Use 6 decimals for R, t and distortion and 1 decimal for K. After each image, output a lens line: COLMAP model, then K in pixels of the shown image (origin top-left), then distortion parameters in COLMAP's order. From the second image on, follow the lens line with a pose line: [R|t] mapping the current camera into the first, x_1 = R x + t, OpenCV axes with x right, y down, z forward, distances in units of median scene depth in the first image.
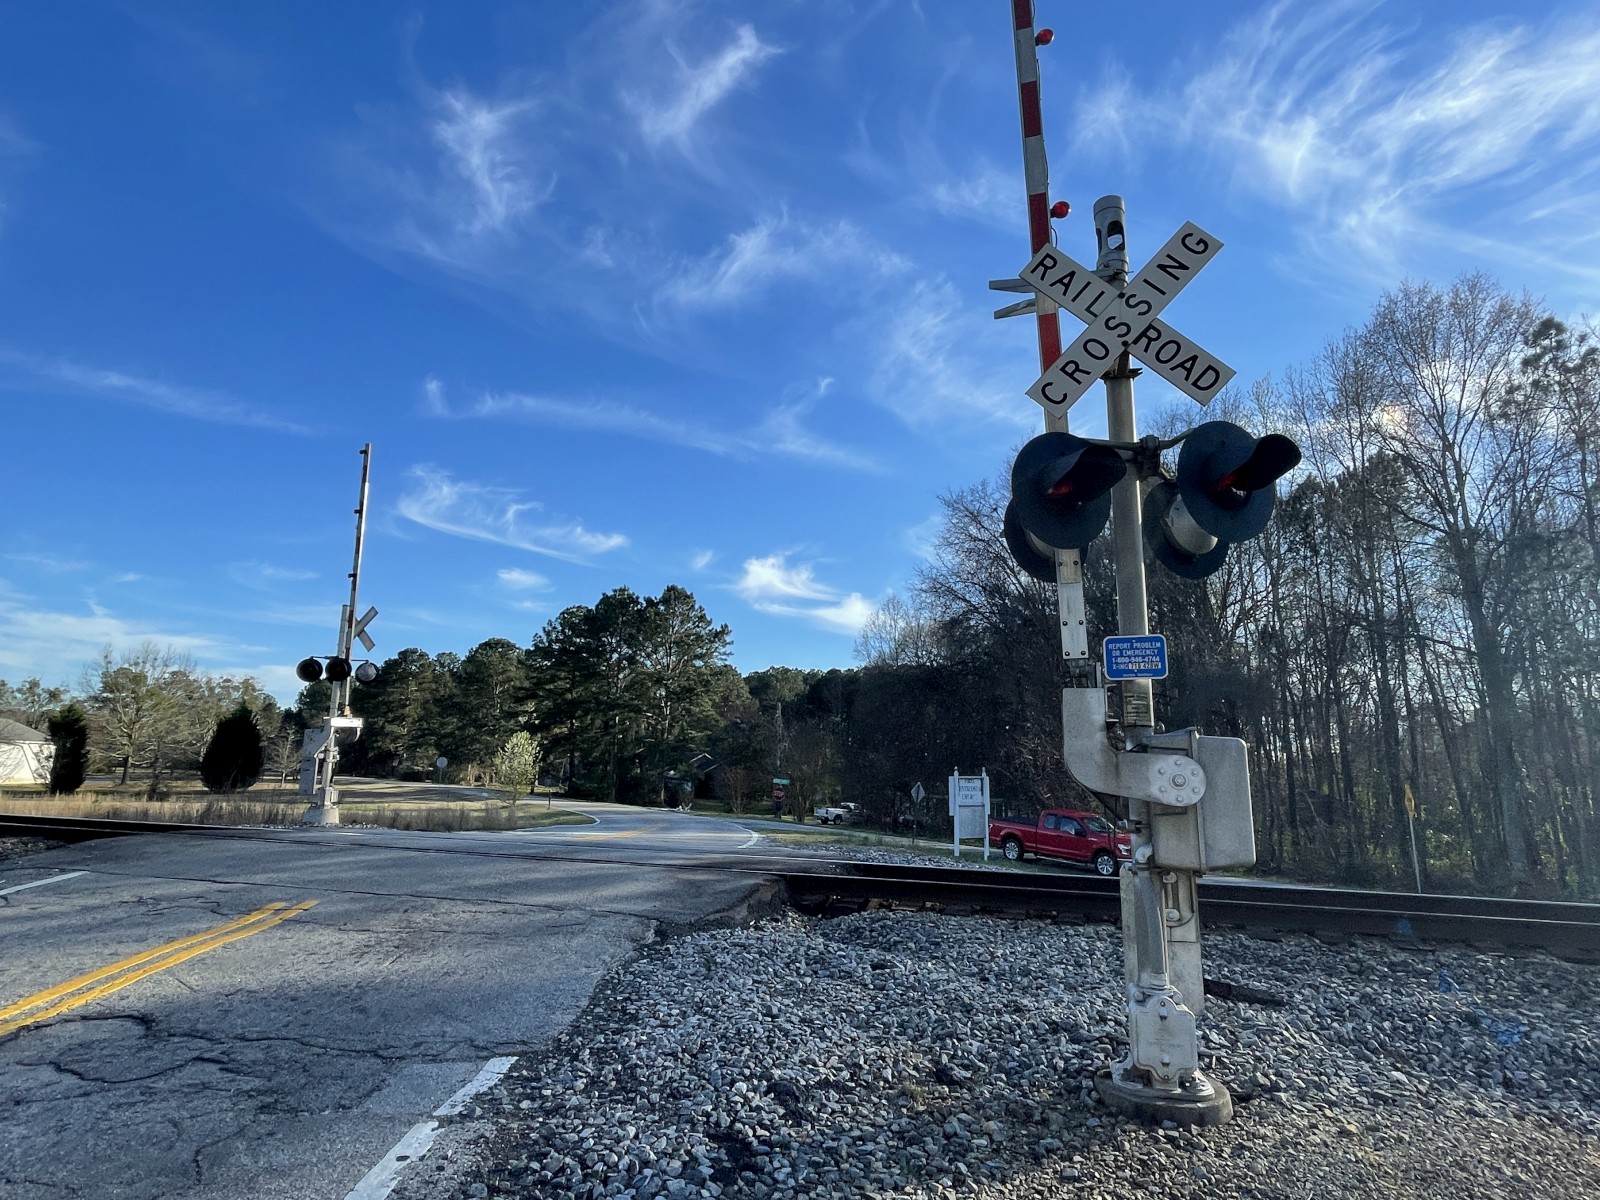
lens RADIAL K [[923.2, 0, 777.7], [0, 923.2, 612.6], [0, 0, 1]] dist [-0.002161, 0.001934]
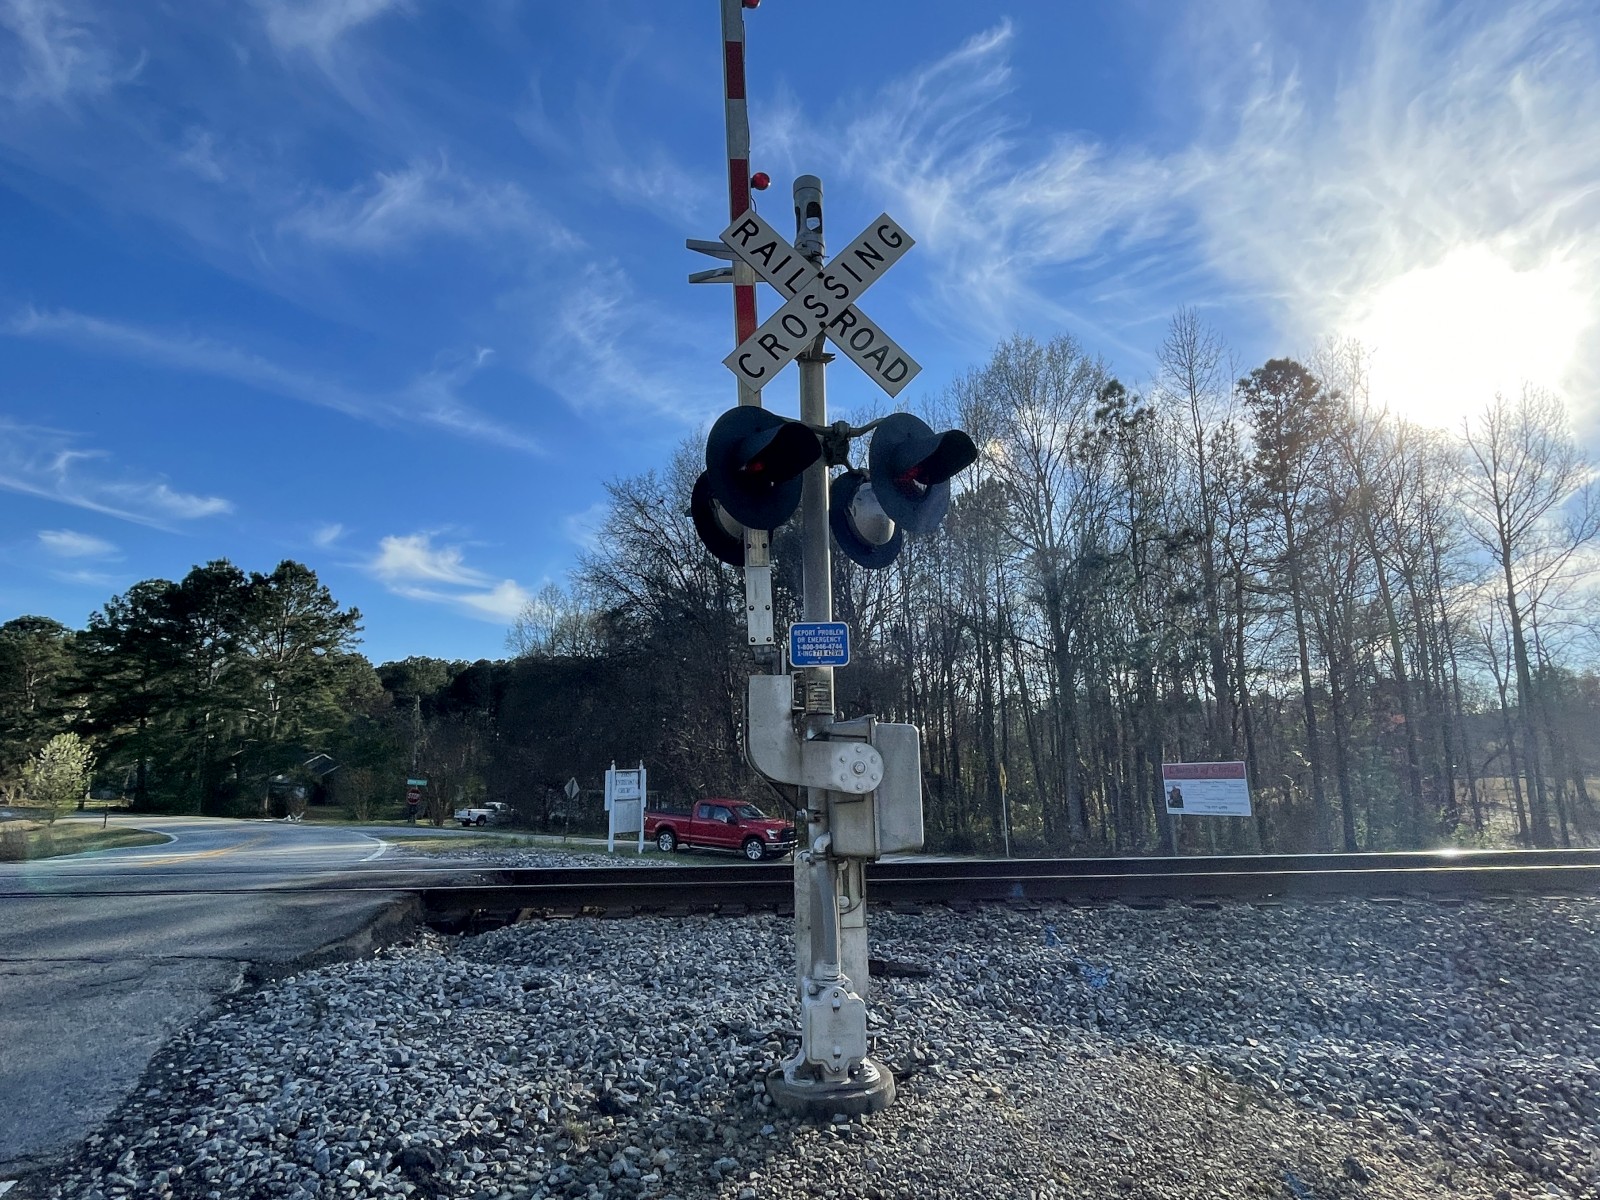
lens RADIAL K [[923.2, 0, 820.1], [0, 923.2, 610.2], [0, 0, 1]] dist [-0.002161, 0.001934]
pose [[0.916531, 0.033888, 0.398527, -0.001161], [-0.035989, 0.999350, -0.002210, 0.002636], [-0.398342, -0.012317, 0.917154, 0.018681]]
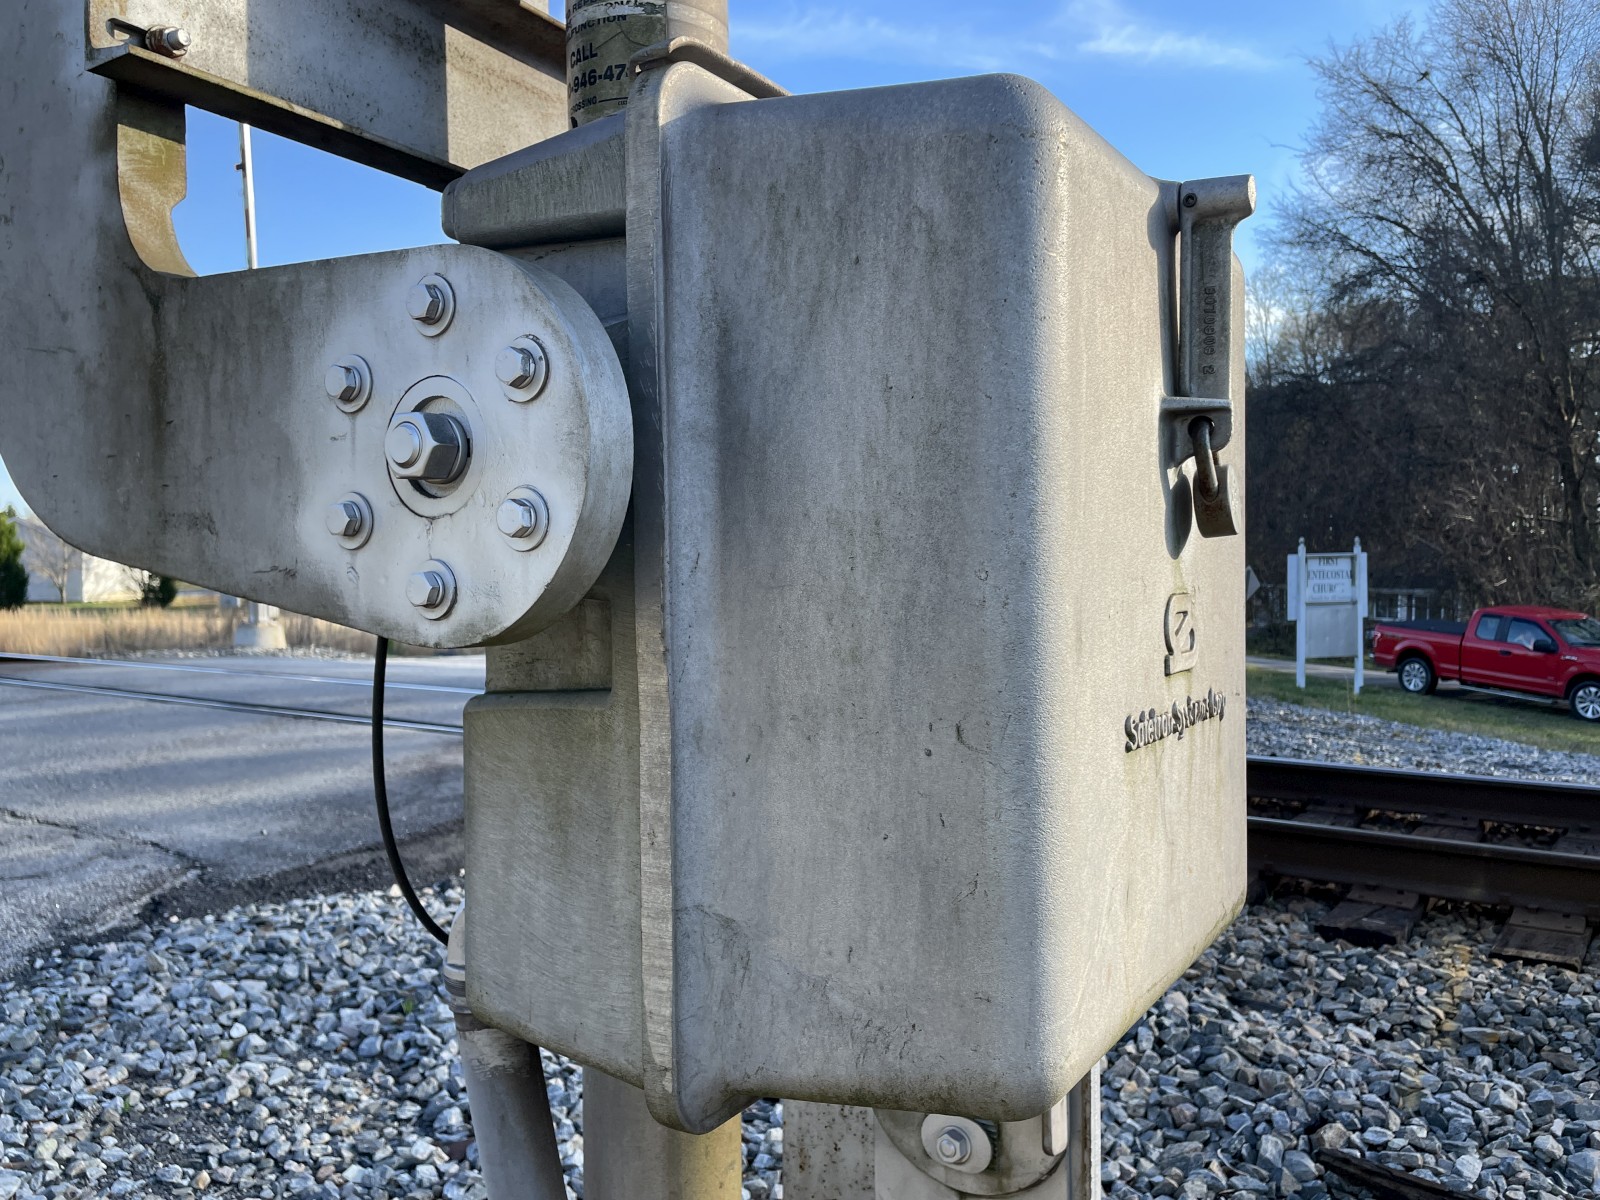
lens RADIAL K [[1270.8, 0, 734.4], [0, 1270.8, 632.2], [0, 0, 1]] dist [0.009351, -0.014678]
pose [[0.956234, -0.010377, -0.292420, 0.083729], [0.075496, 0.974283, 0.212305, 0.028263], [0.282697, -0.225090, 0.932425, 0.140069]]
